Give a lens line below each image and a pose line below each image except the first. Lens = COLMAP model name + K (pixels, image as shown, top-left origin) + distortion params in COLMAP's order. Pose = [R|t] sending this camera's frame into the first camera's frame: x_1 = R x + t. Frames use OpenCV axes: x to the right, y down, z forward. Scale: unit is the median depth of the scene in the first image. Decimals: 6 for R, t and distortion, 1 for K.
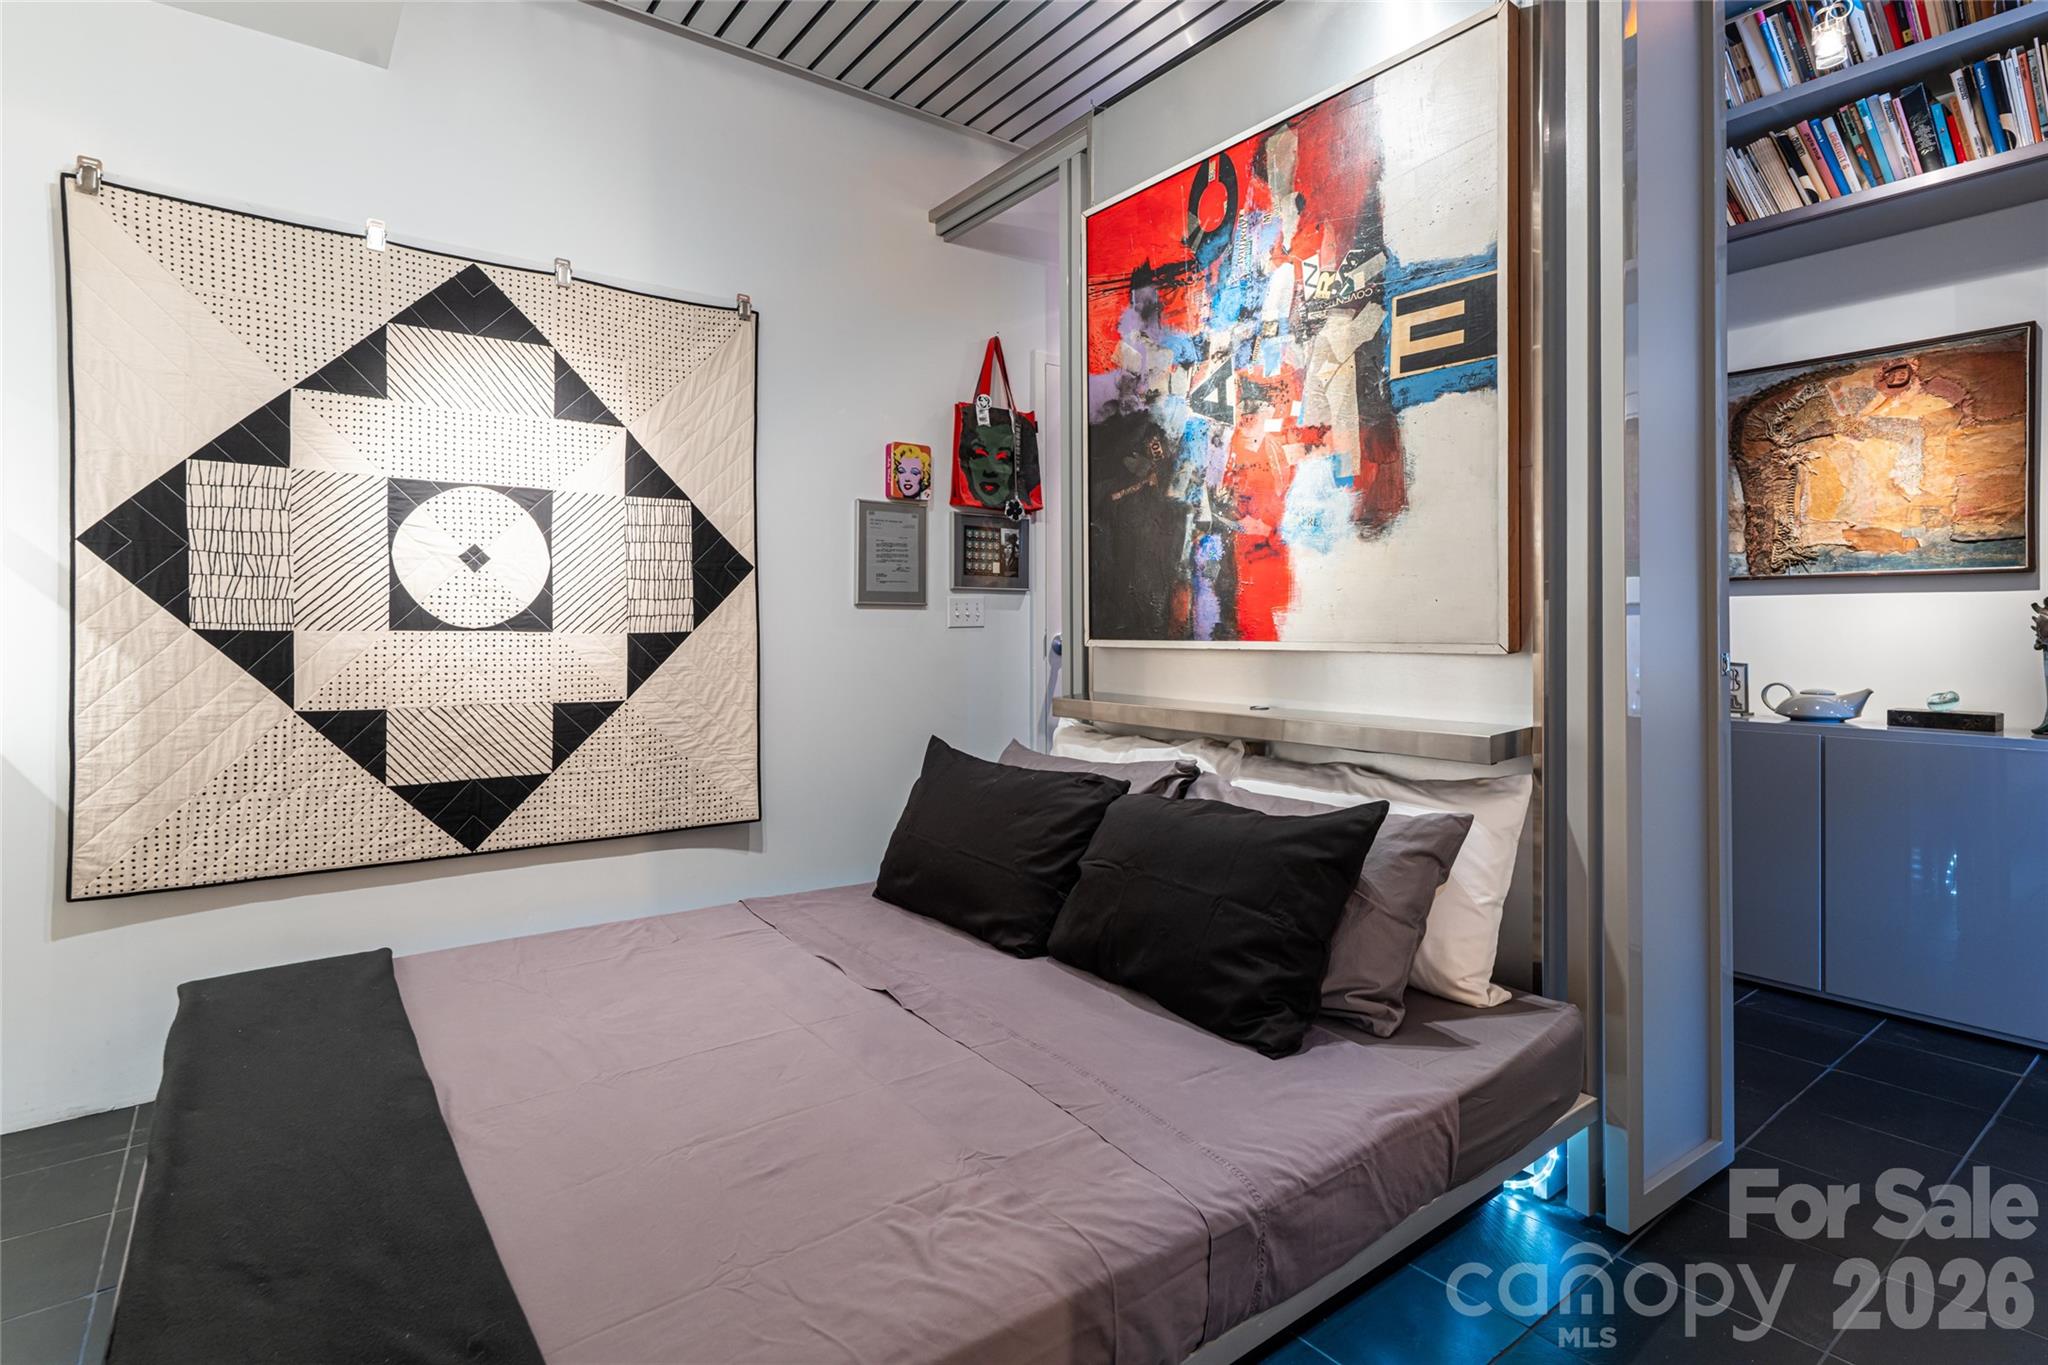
lens RADIAL K [[1011.3, 0, 1027.6], [0, 1011.3, 623.9], [0, 0, 1]] dist [0.001312, 0.000178]
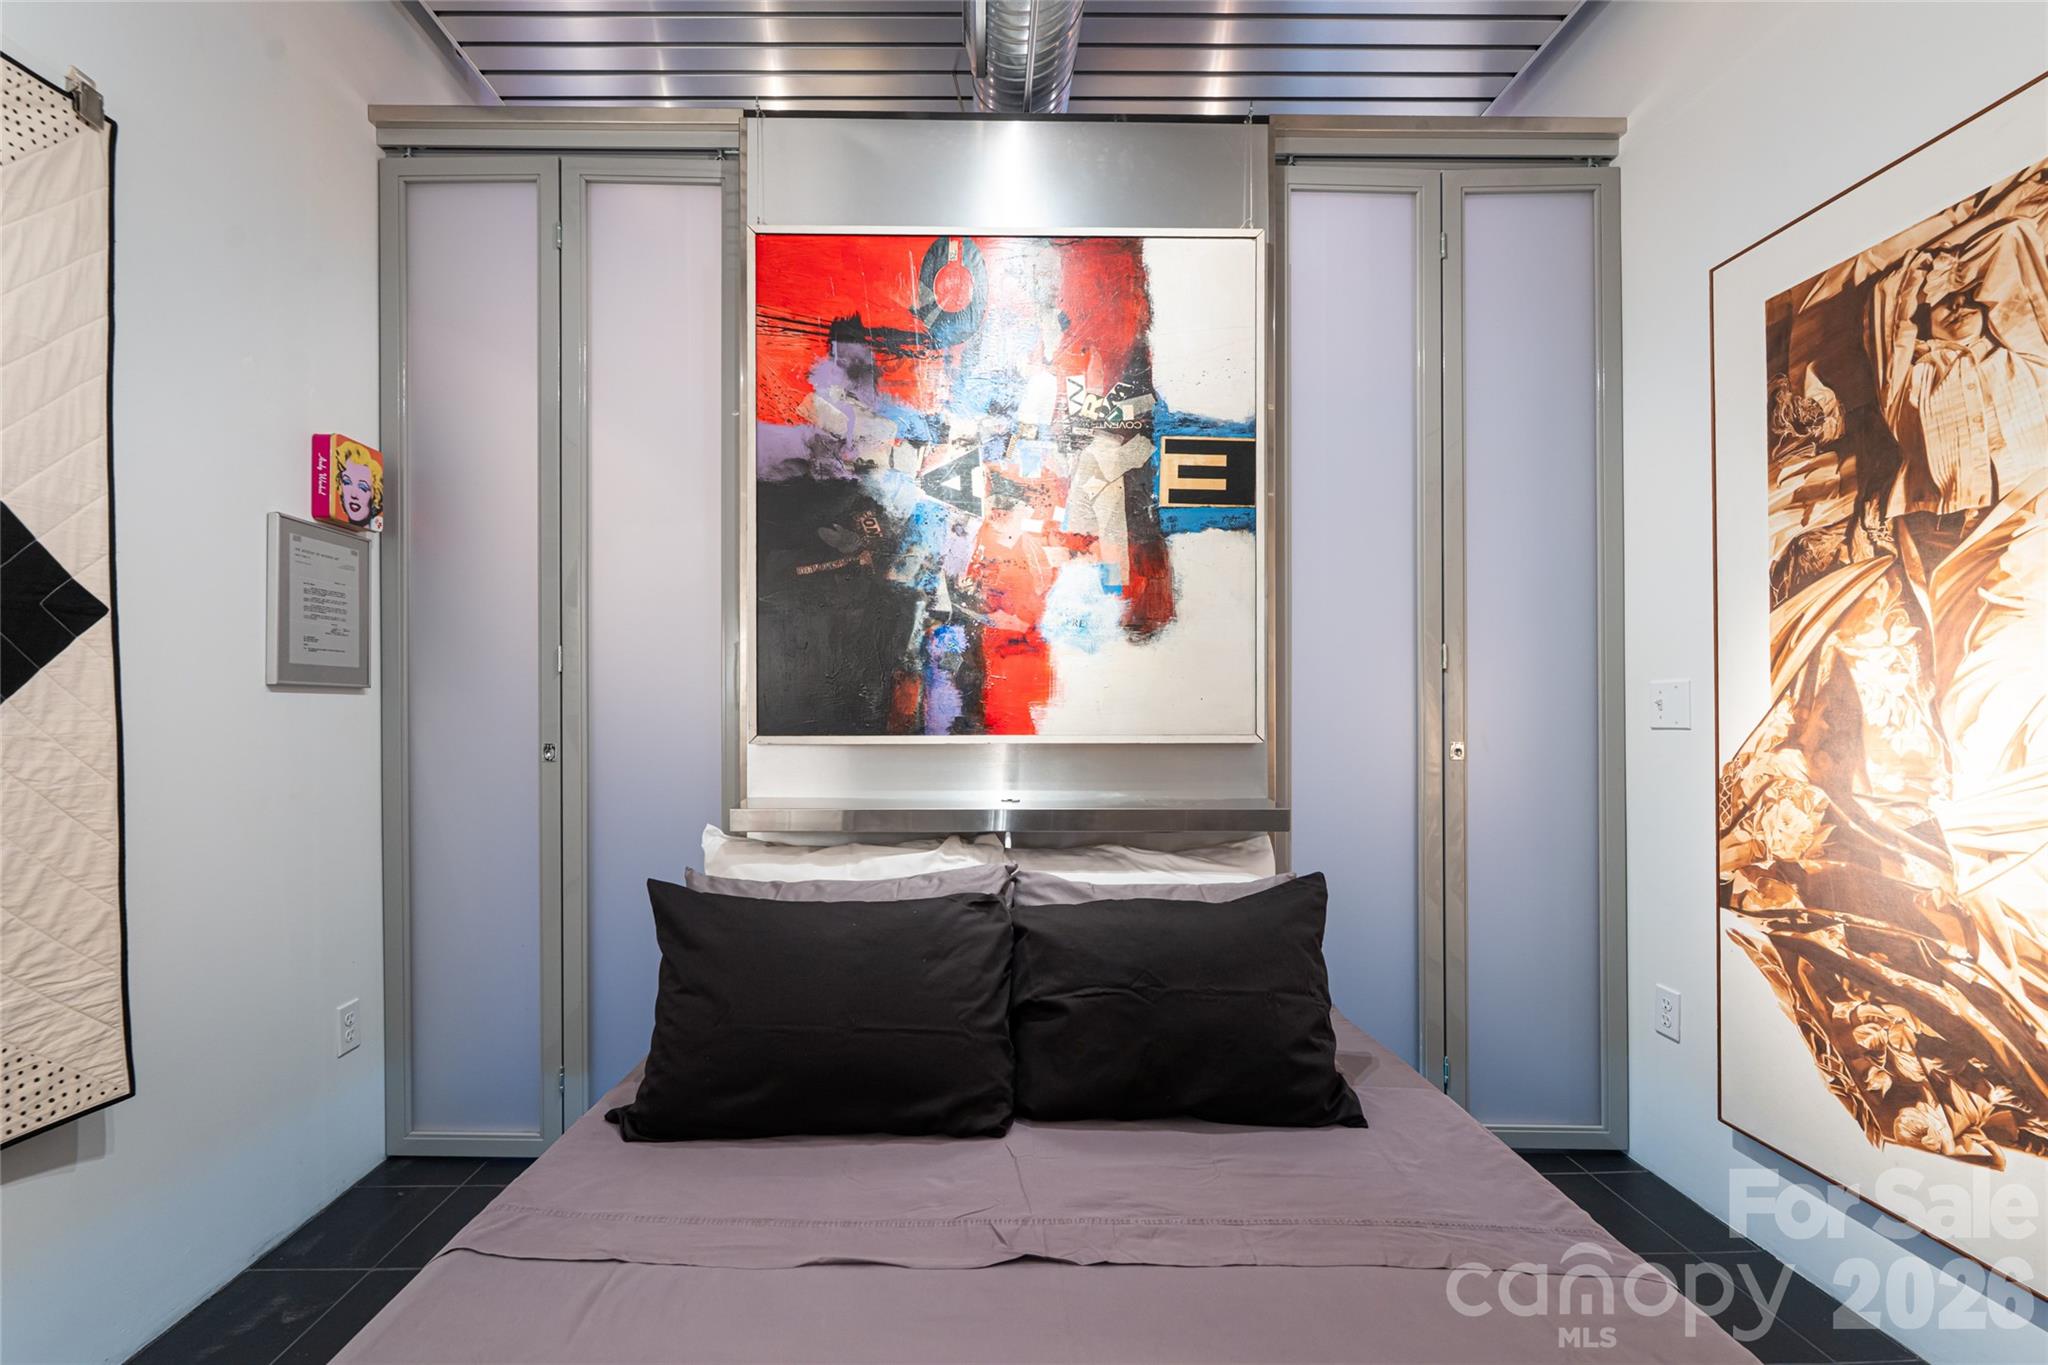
lens RADIAL K [[847.8, 0, 1018.0], [0, 847.8, 706.7], [0, 0, 1]] dist [-0.000831, -0.000158]
pose [[0.595969, 0.004148, 0.802997, -0.446064], [-0.003480, 0.999991, -0.002583, -0.008905], [-0.803000, -0.001255, 0.595978, 0.481229]]
